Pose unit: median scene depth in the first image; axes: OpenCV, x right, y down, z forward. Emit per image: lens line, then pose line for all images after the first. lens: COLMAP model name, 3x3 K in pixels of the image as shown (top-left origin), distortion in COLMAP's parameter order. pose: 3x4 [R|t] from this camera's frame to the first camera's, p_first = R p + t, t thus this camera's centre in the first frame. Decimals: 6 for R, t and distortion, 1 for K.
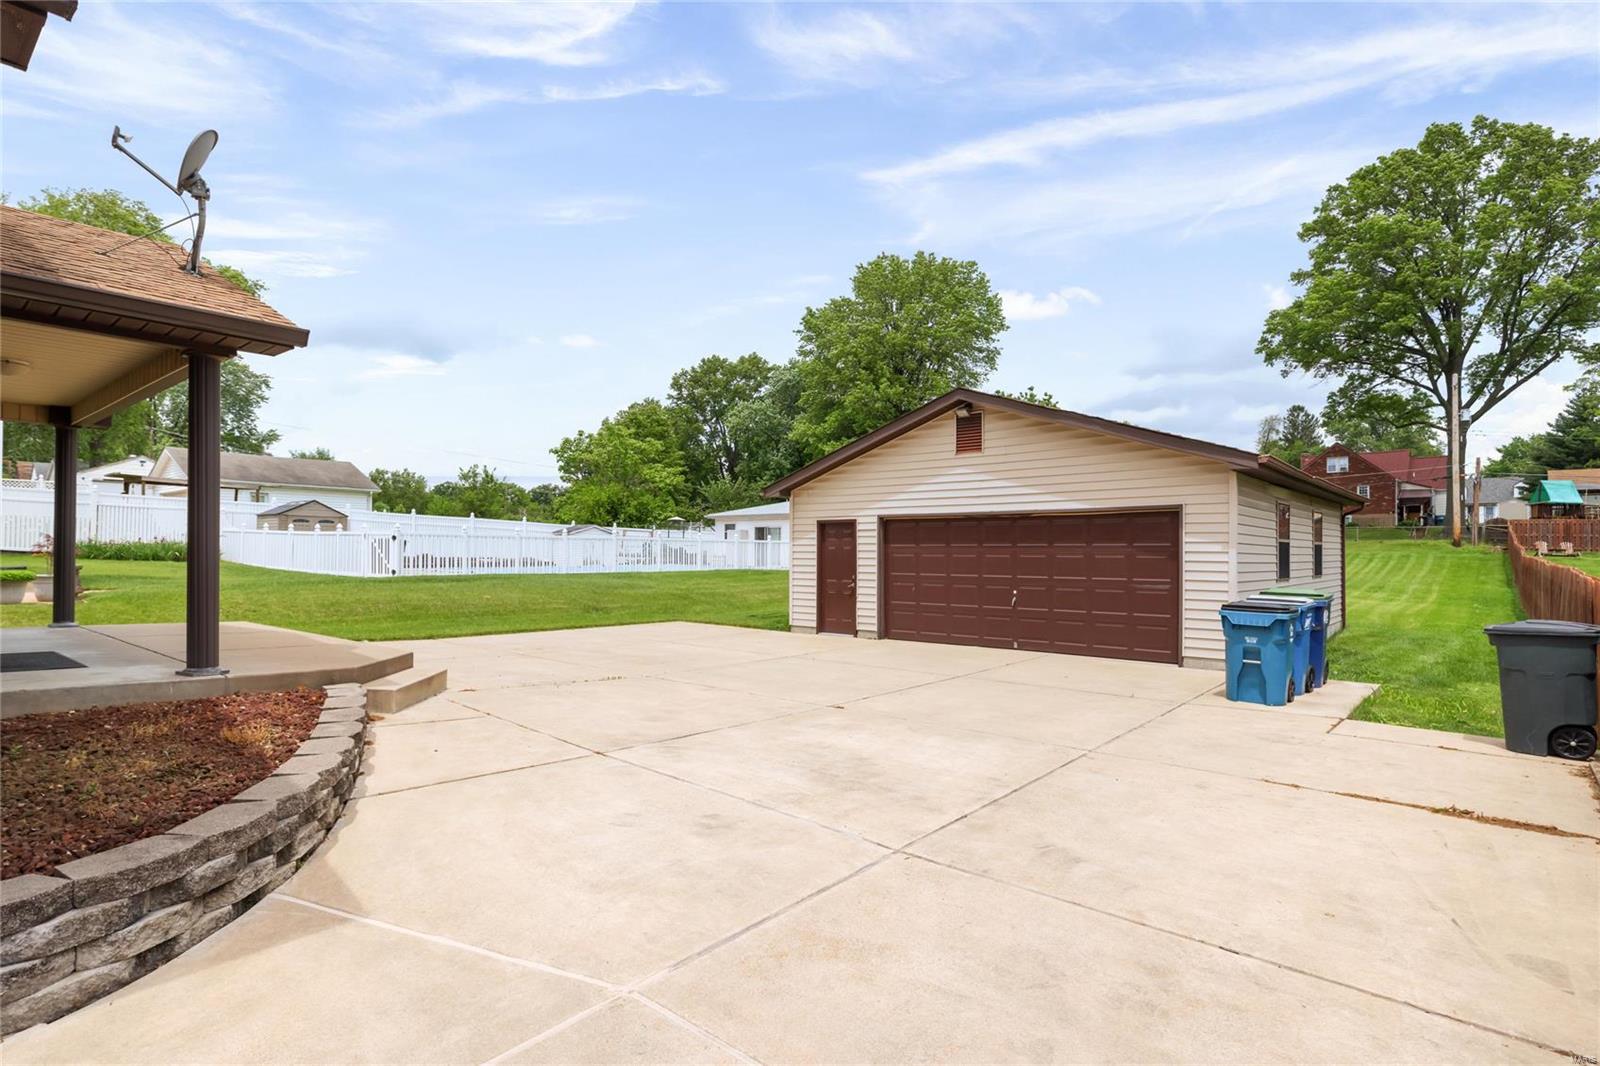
lens RADIAL K [[826.9, 0, 791.2], [0, 826.9, 529.5], [0, 0, 1]] dist [-0.004454, -0.000480]
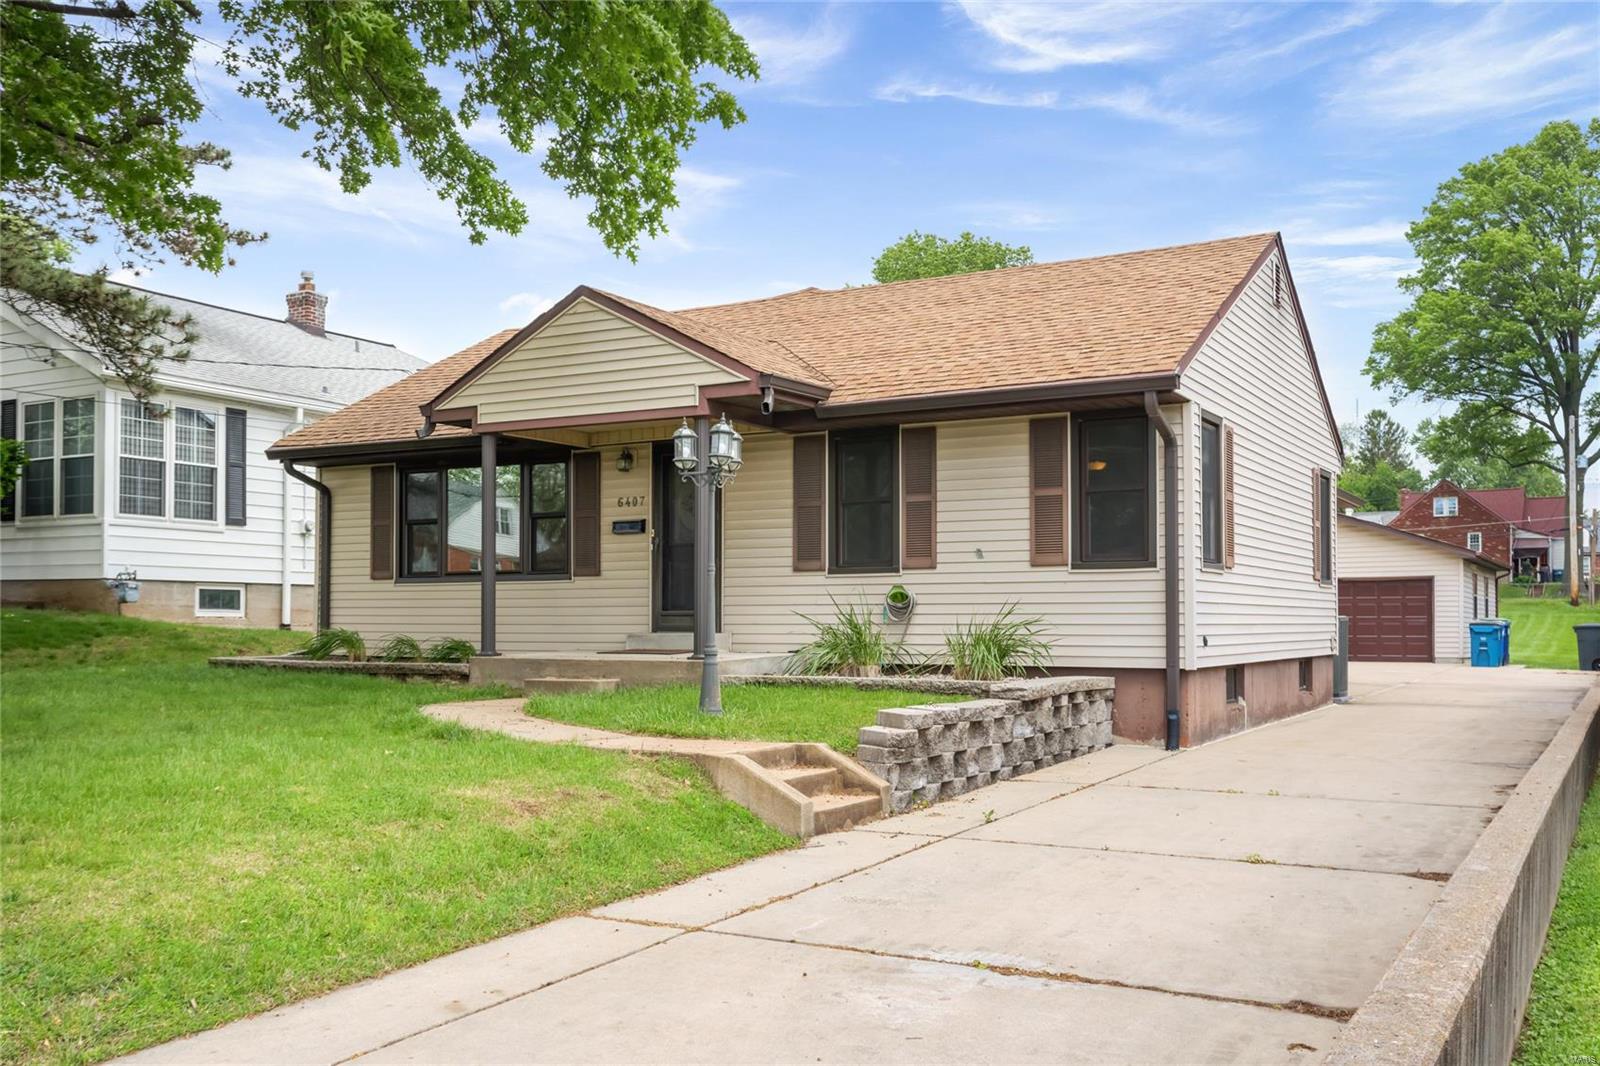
lens RADIAL K [[1502.2, 0, 773.7], [0, 1502.2, 570.4], [0, 0, 1]] dist [-0.019552, 0.000000]
pose [[0.983268, 0.002020, 0.182151, -0.315880], [-0.000239, 0.999952, -0.009801, -0.001596], [-0.182162, 0.009593, 0.983222, -0.401901]]
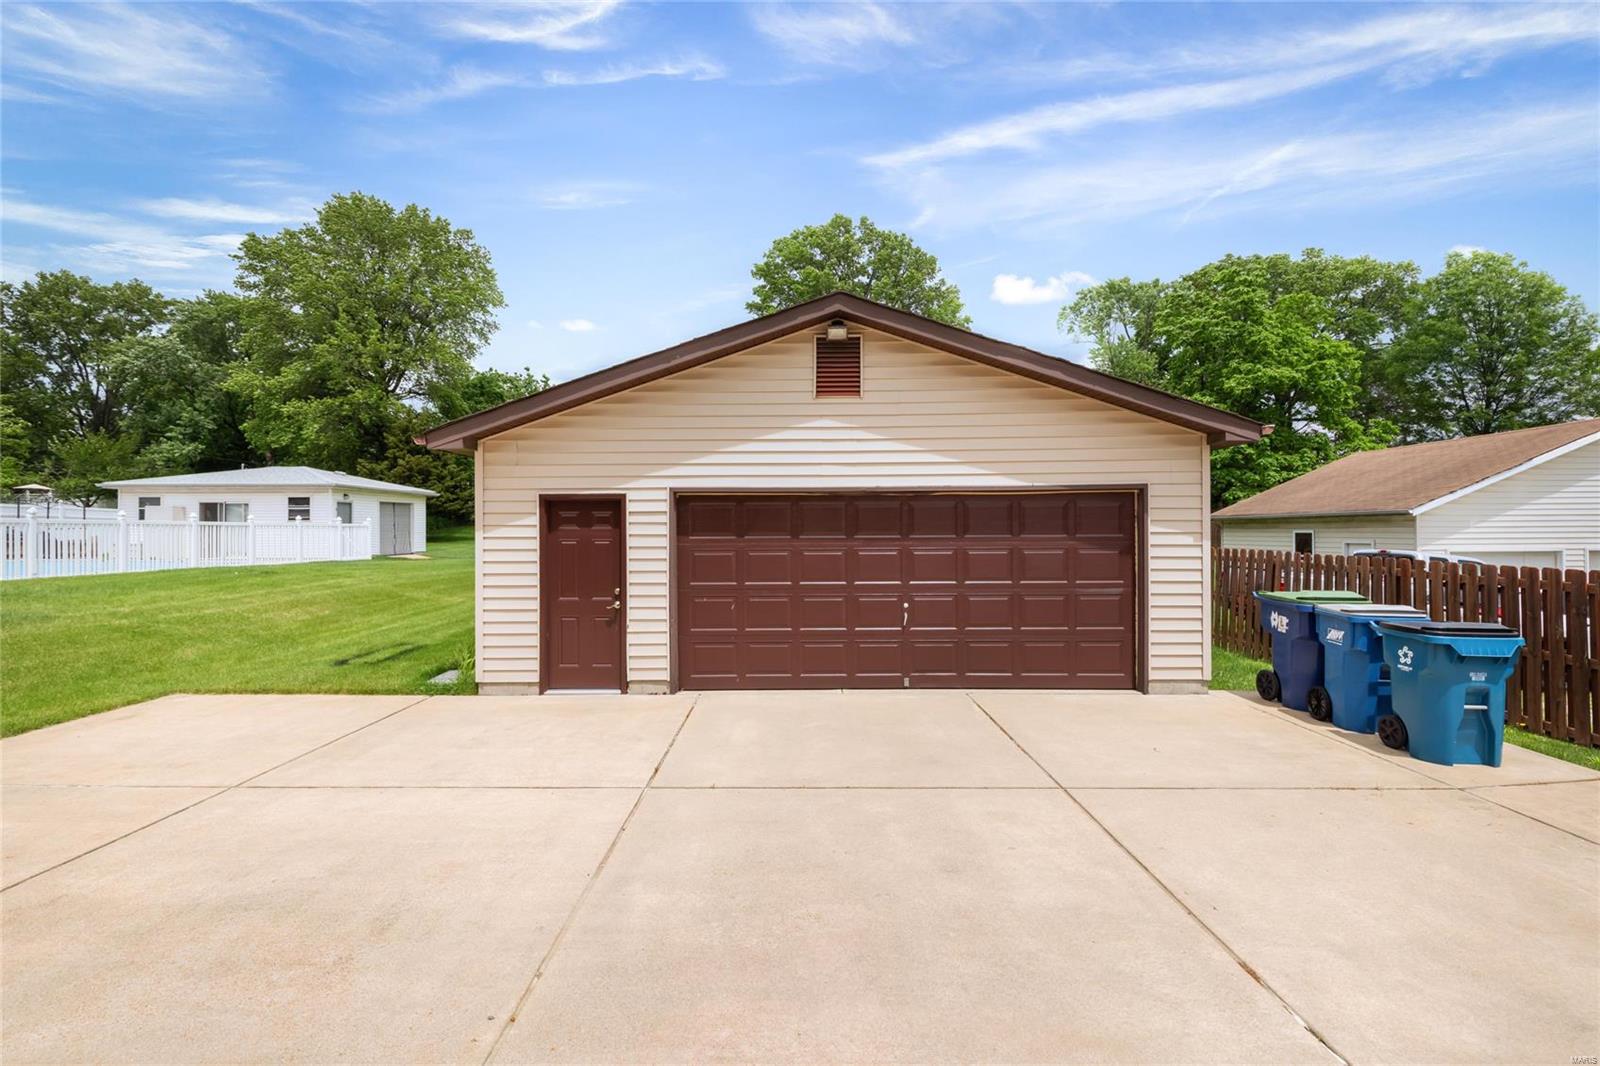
lens RADIAL K [[727.8, 0, 801.6], [0, 727.8, 512.3], [0, 0, 1]] dist [0.004438, -0.000850]
pose [[0.757311, 0.007694, 0.653009, -0.043778], [-0.010712, 0.999942, 0.000641, -0.000167], [-0.652966, -0.007480, 0.757350, 0.137962]]
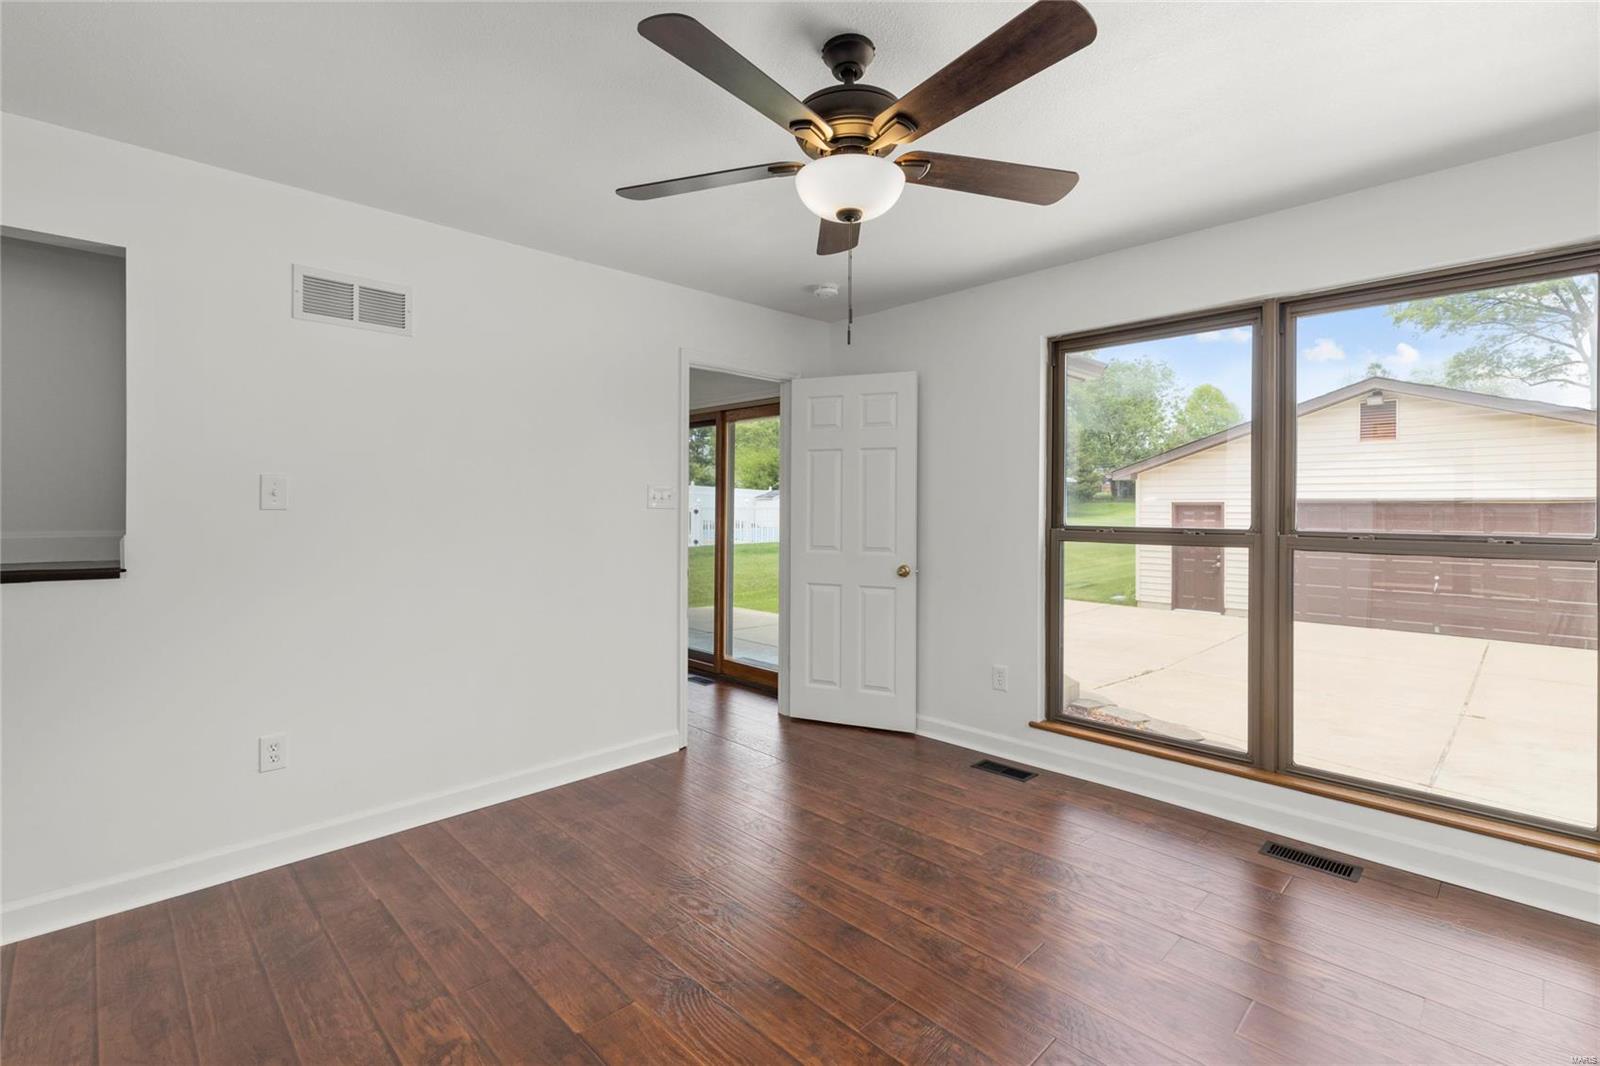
lens RADIAL K [[727.8, 0, 793.9], [0, 727.8, 510.0], [0, 0, 1]] dist [0.004438, -0.000850]
pose [[0.995779, -0.004418, -0.091672, -0.099298], [0.007858, 0.999277, 0.037199, -0.010758], [0.091441, -0.037762, 0.995094, 0.009520]]
